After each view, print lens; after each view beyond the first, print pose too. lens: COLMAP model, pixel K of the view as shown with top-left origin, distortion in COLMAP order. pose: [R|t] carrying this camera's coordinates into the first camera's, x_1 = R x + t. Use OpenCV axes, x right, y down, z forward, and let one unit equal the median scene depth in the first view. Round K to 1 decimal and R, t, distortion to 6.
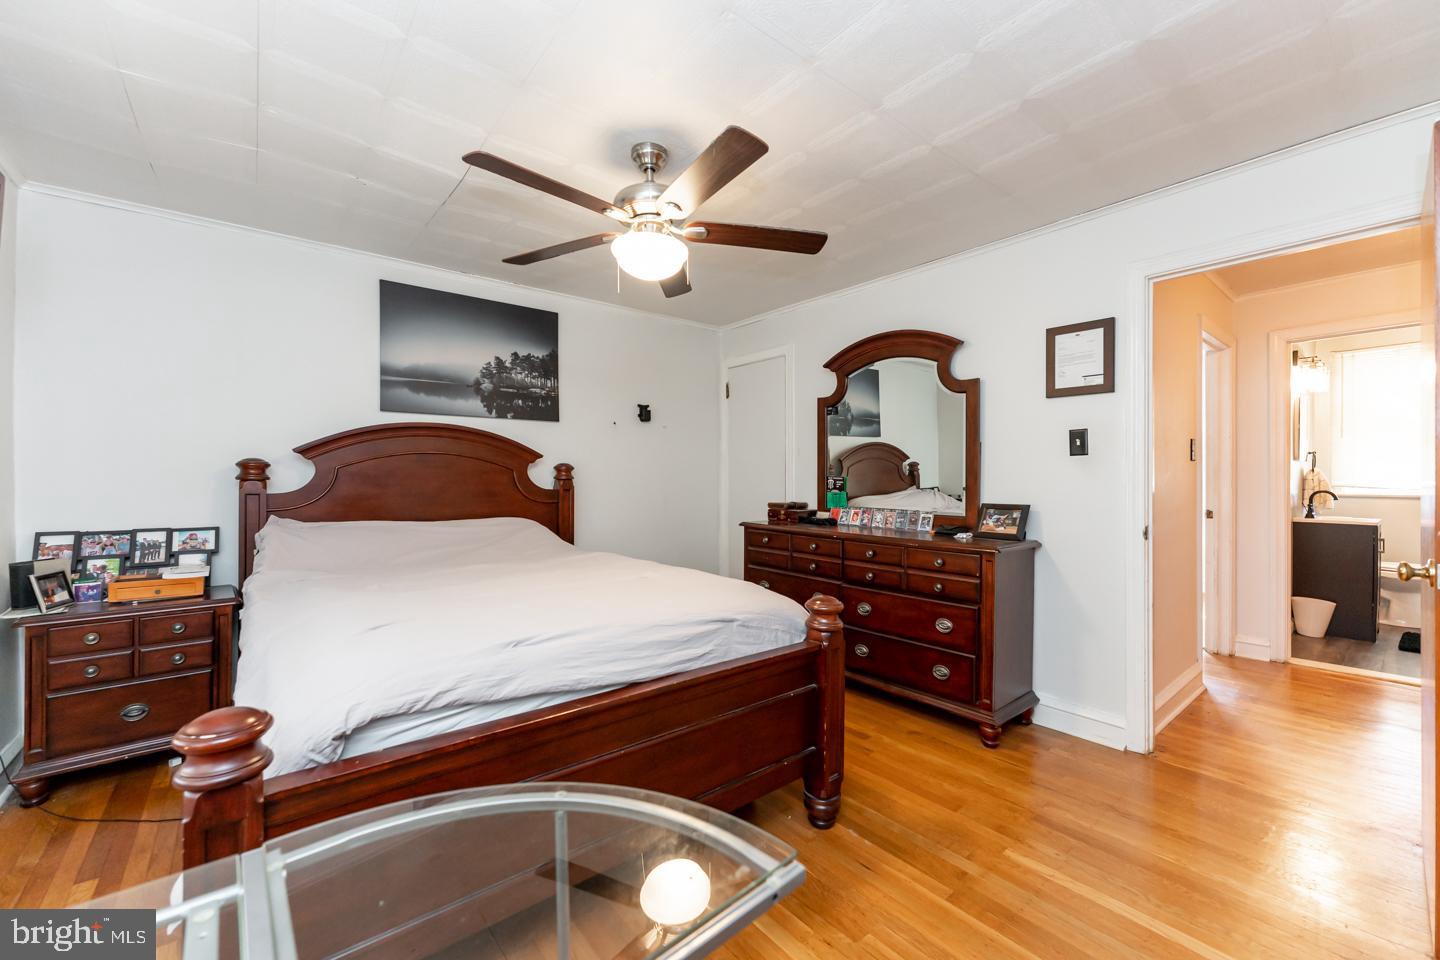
lens RADIAL K [[579.7, 0, 715.2], [0, 579.7, 479.4], [0, 0, 1]] dist [0.002366, -0.000050]
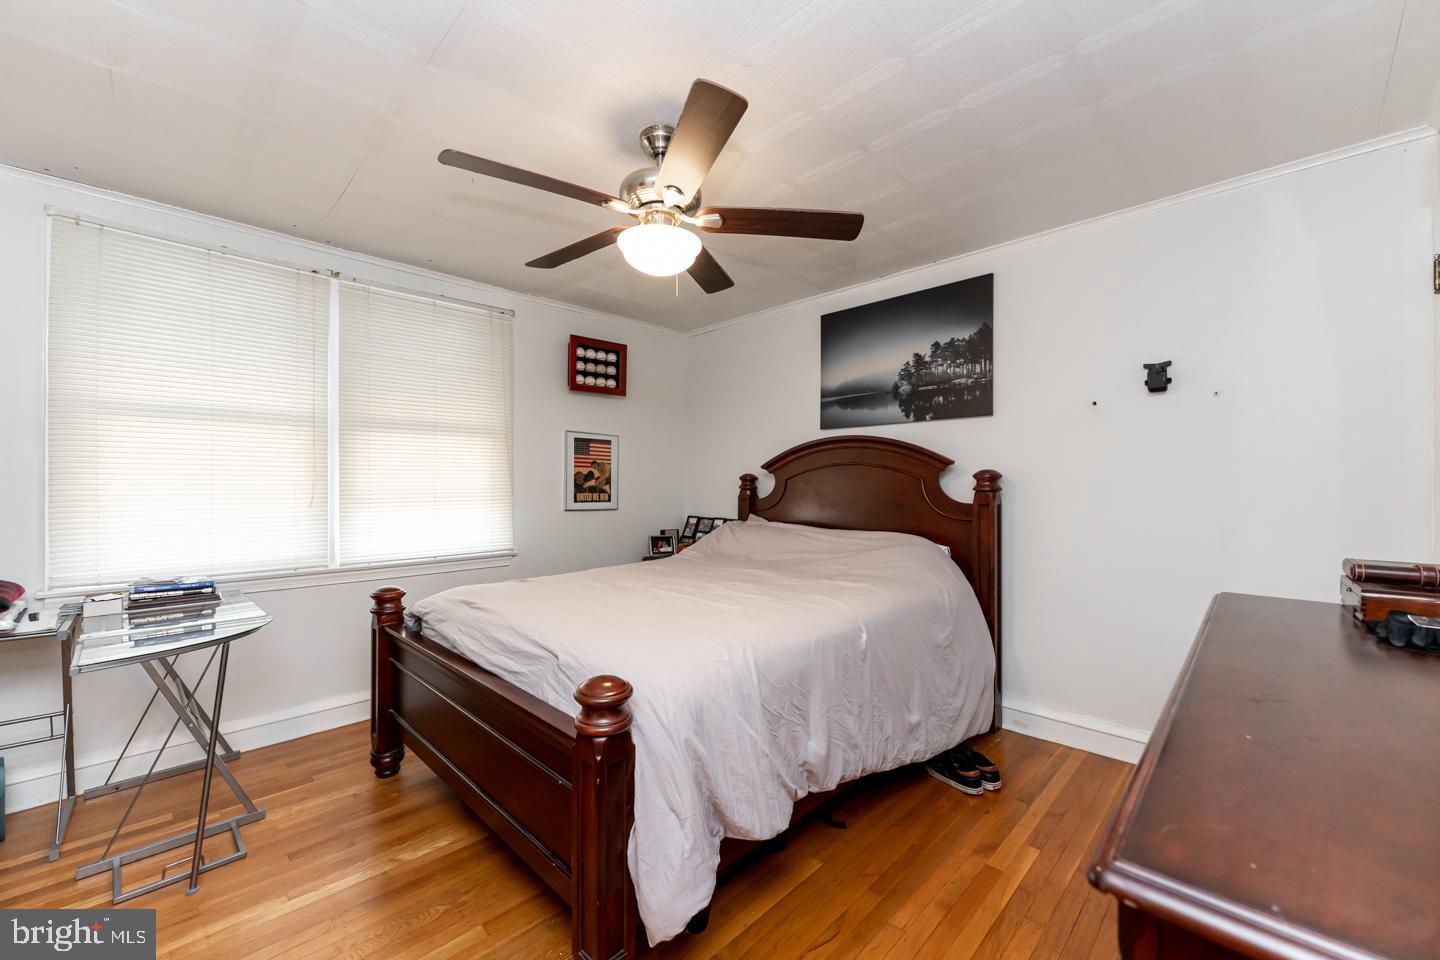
lens RADIAL K [[582.9, 0, 745.9], [0, 582.9, 484.9], [0, 0, 1]] dist [0.000505, -0.000020]
pose [[0.111735, -0.000967, -0.993738, 0.484983], [-0.007572, 0.999970, -0.001825, -0.004444], [0.993709, 0.007729, 0.111724, 0.633337]]
